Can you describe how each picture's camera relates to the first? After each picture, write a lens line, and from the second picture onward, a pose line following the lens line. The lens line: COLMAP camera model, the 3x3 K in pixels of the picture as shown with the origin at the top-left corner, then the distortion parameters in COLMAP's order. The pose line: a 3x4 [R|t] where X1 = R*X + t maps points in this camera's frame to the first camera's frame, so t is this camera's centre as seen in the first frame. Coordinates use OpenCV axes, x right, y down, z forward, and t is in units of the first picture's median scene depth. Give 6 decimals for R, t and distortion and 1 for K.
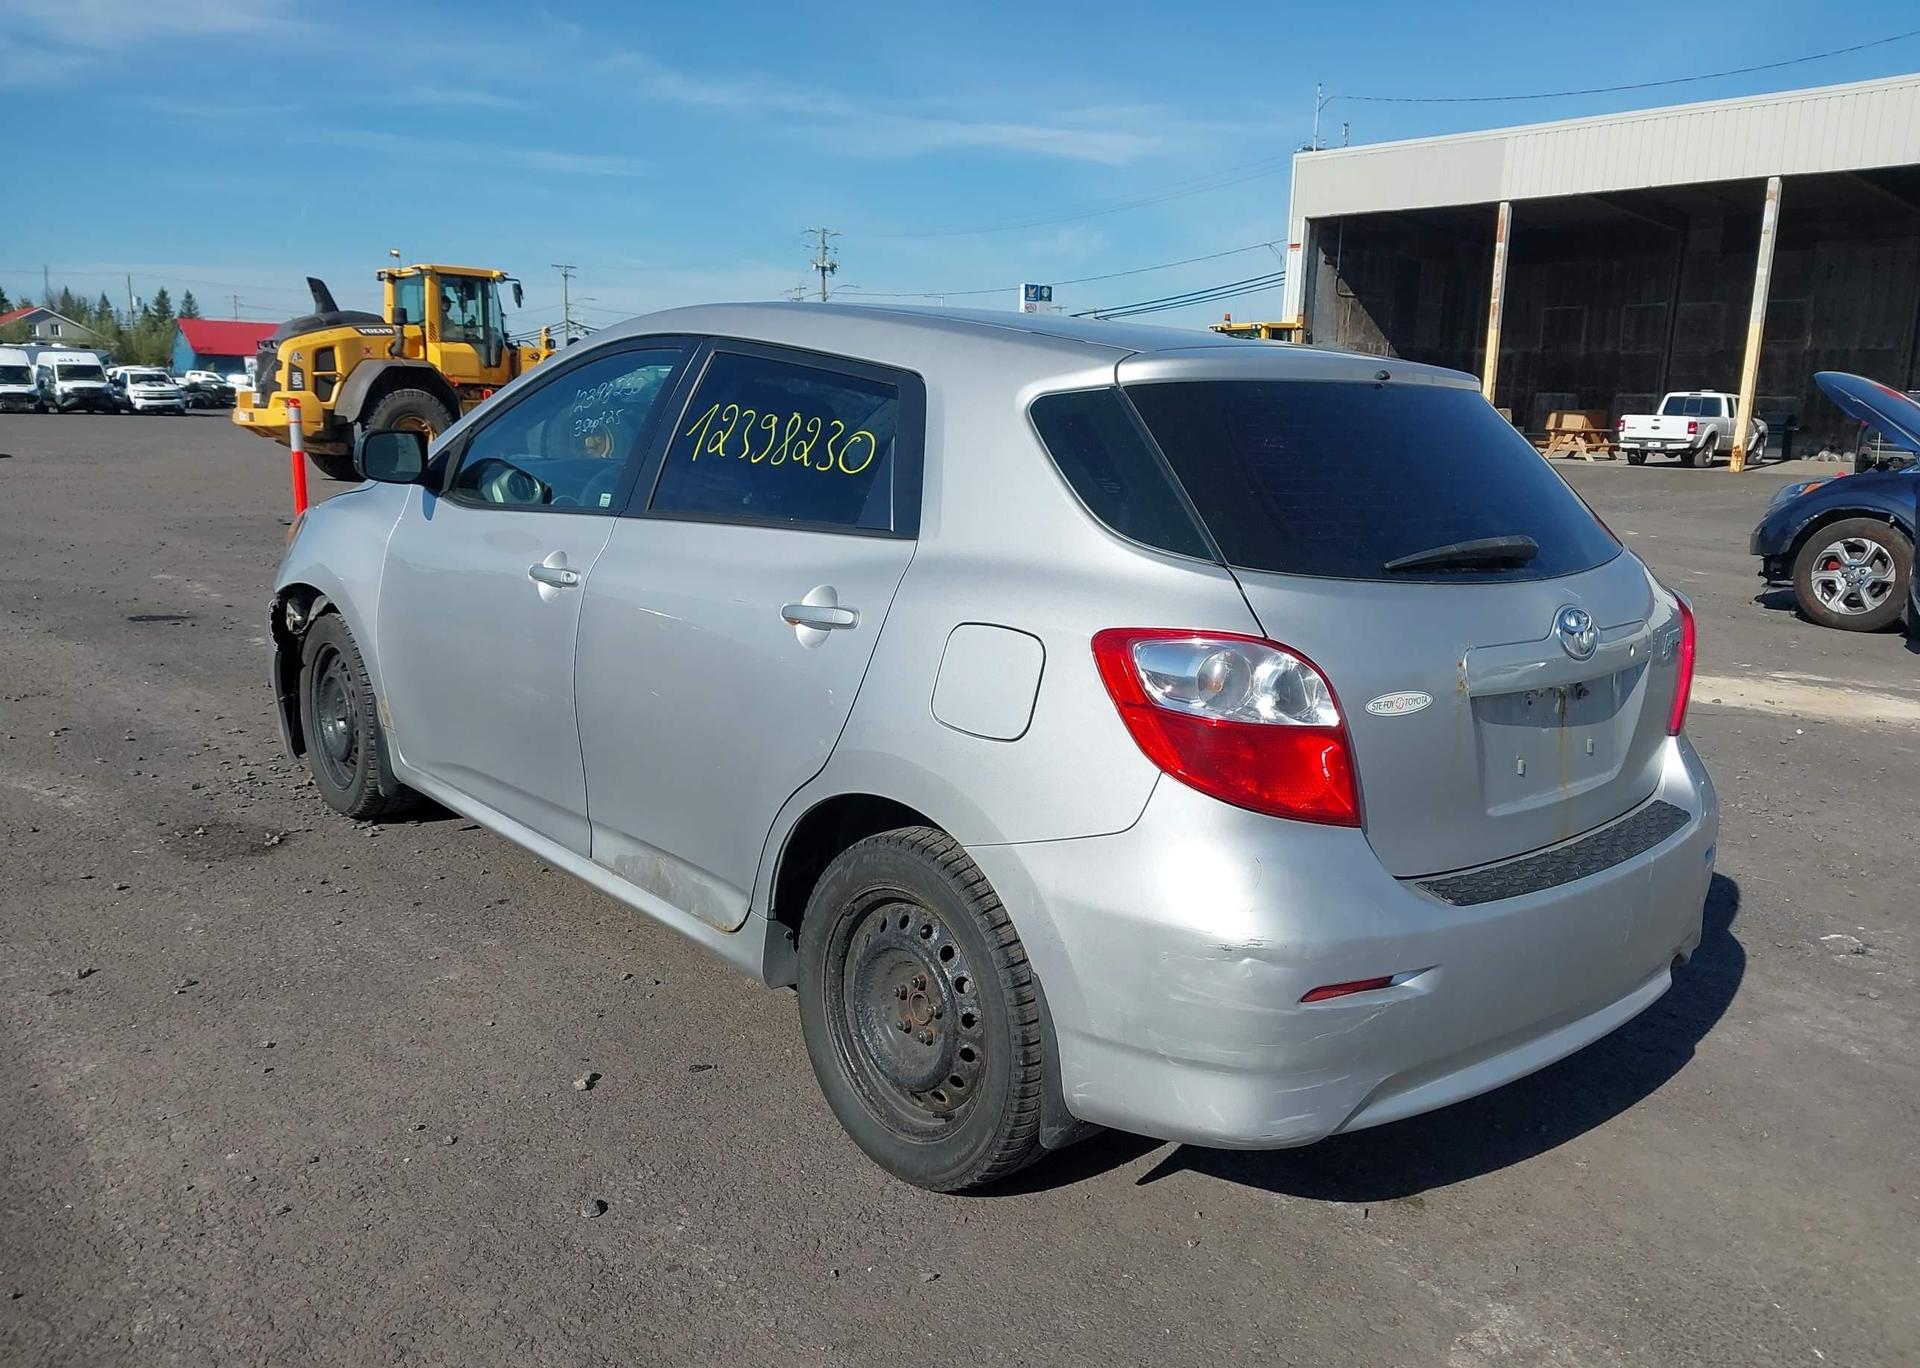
lens RADIAL K [[1530.9, 0, 955.1], [0, 1530.9, 699.1], [0, 0, 1]] dist [0.032848, -0.053617]
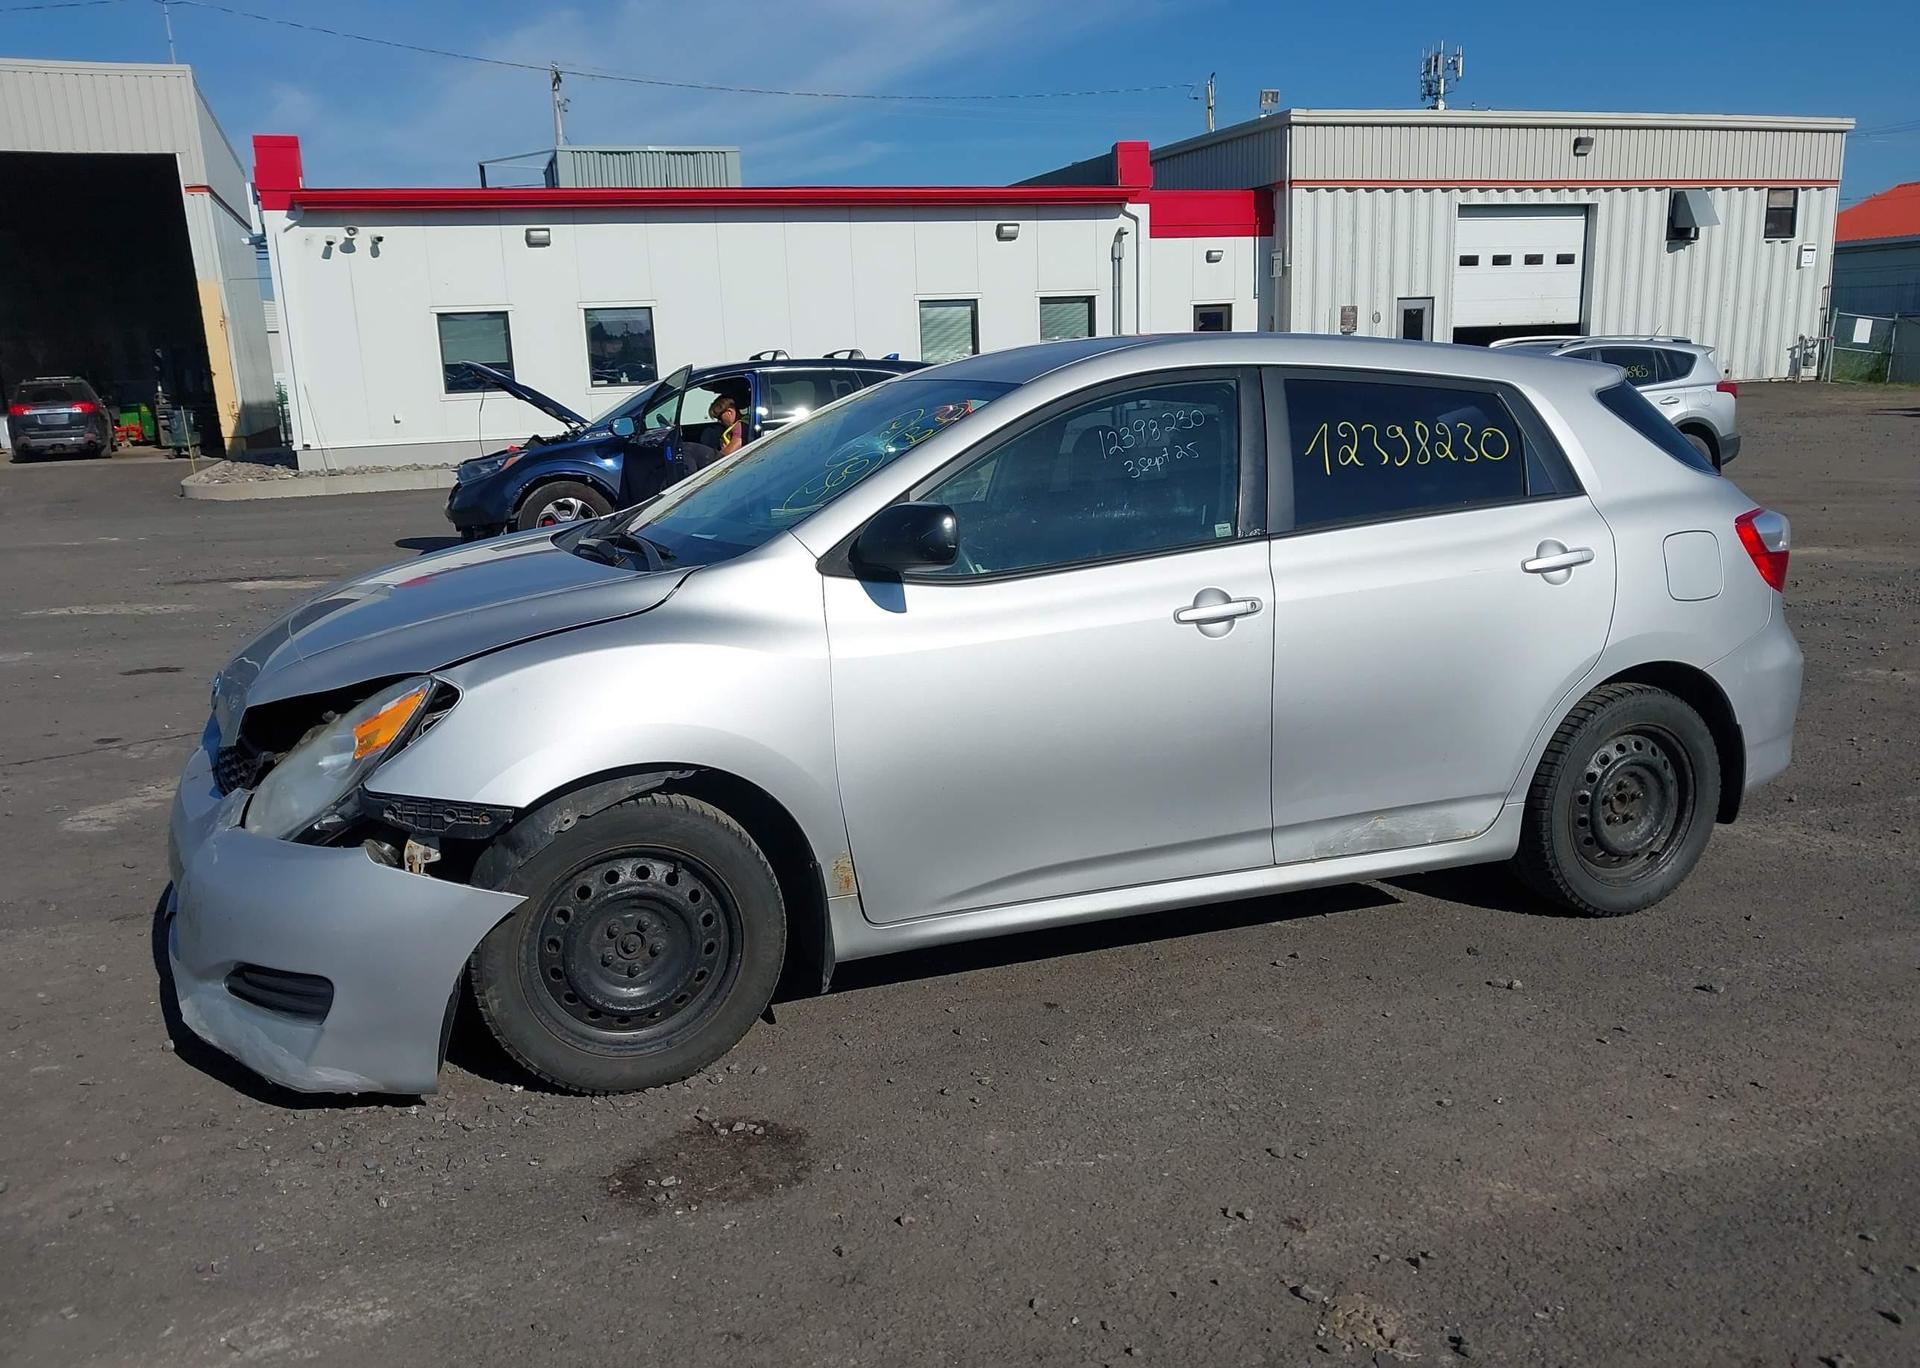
lens RADIAL K [[1530.9, 0, 948.1], [0, 1530.9, 735.5], [0, 0, 1]] dist [0.032848, -0.053617]
pose [[0.338216, -0.260409, 0.904321, -0.274577], [0.229926, 0.954695, 0.188923, -0.051288], [-0.912548, 0.144030, 0.382767, 0.174790]]
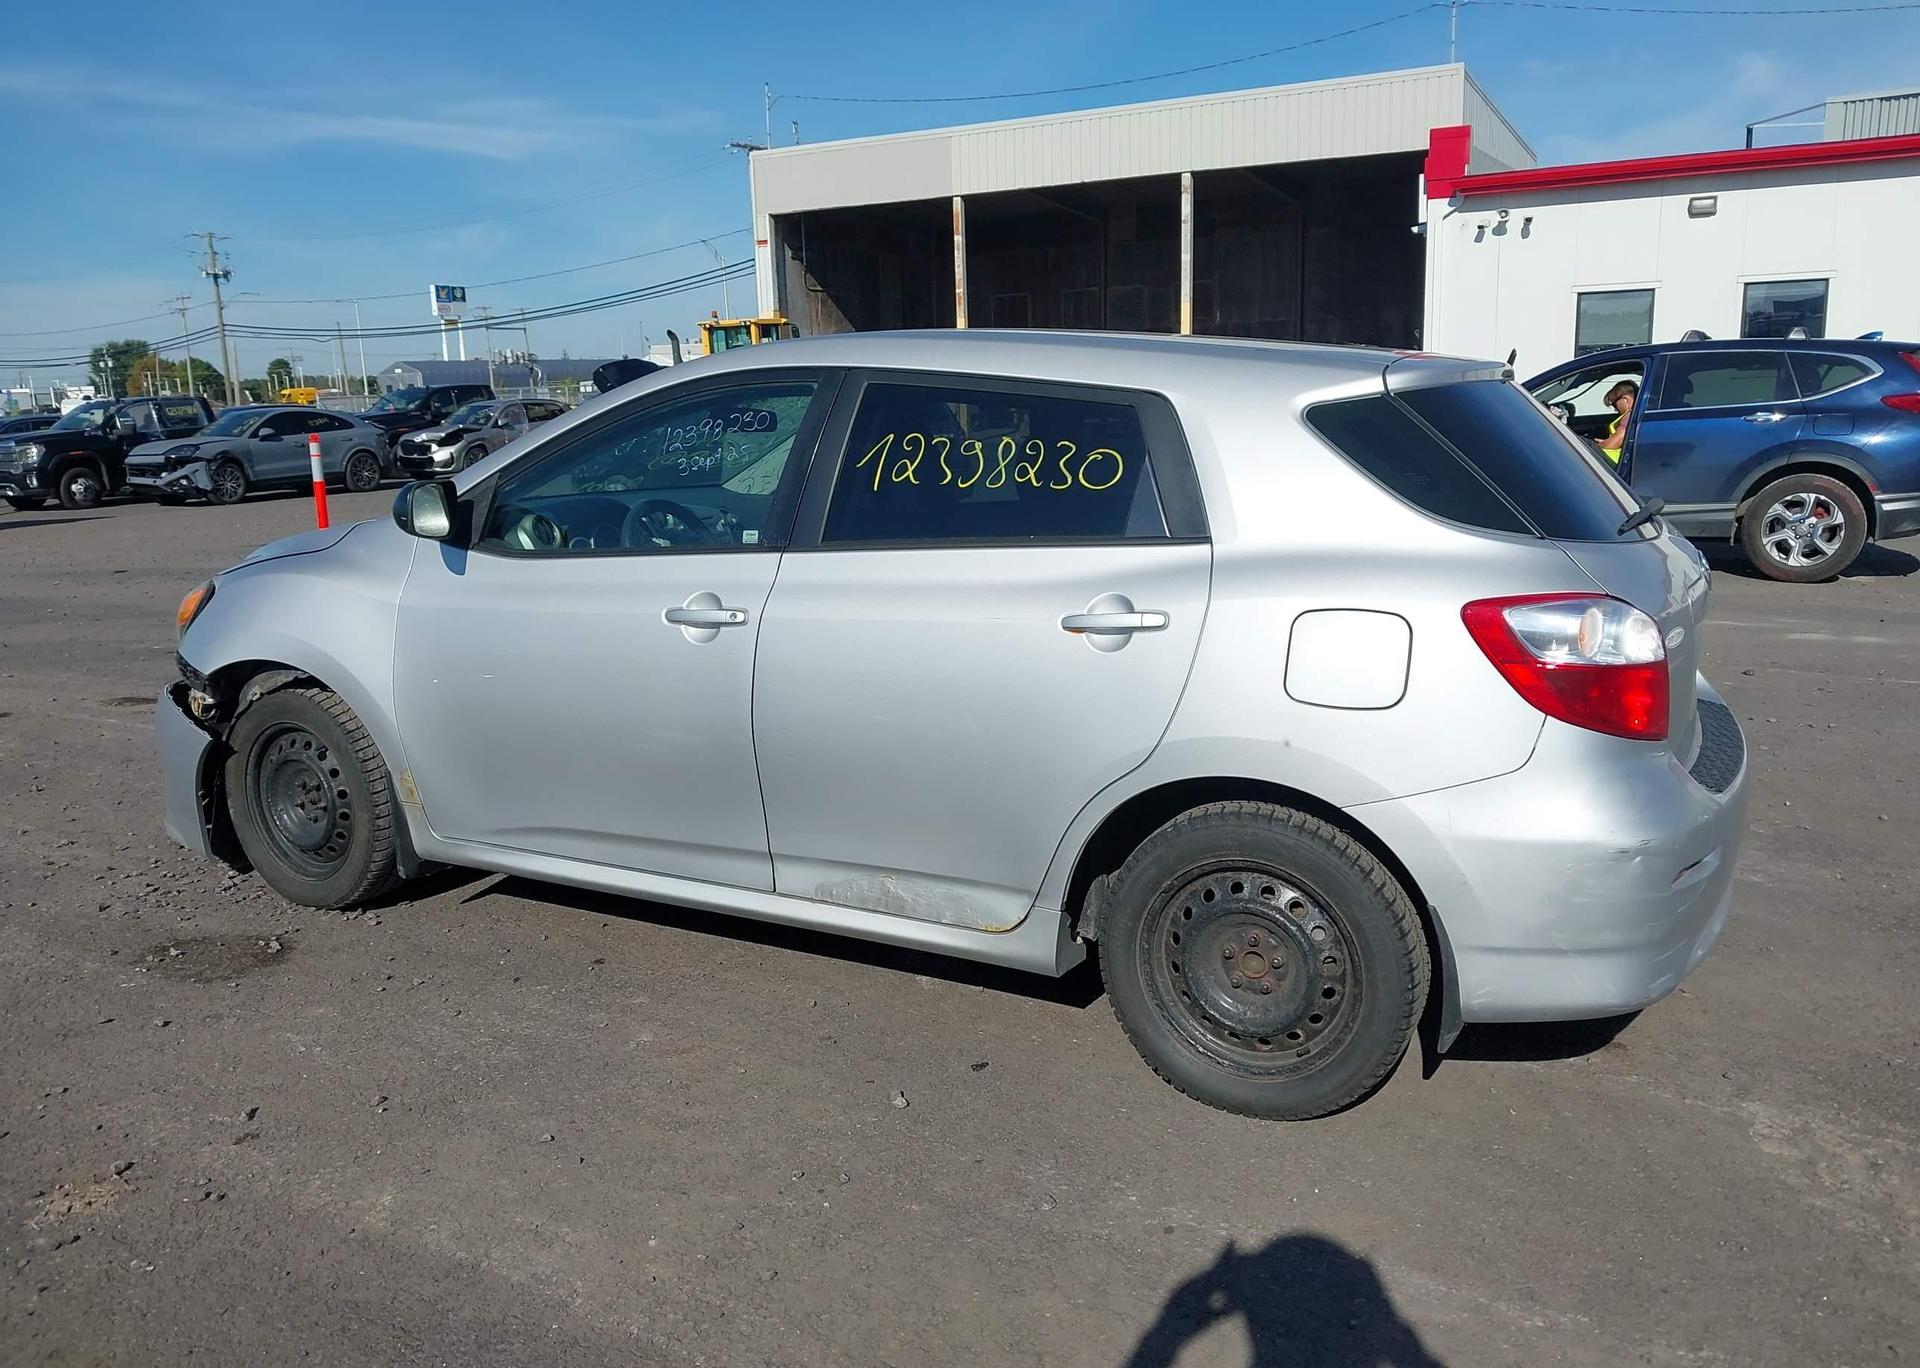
lens RADIAL K [[1530.9, 0, 950.9], [0, 1530.9, 700.7], [0, 0, 1]] dist [0.032848, -0.053617]
pose [[0.933187, -0.122912, 0.337720, -0.099870], [0.121474, 0.992268, 0.025475, -0.007219], [-0.338240, 0.017251, 0.940902, 0.004122]]
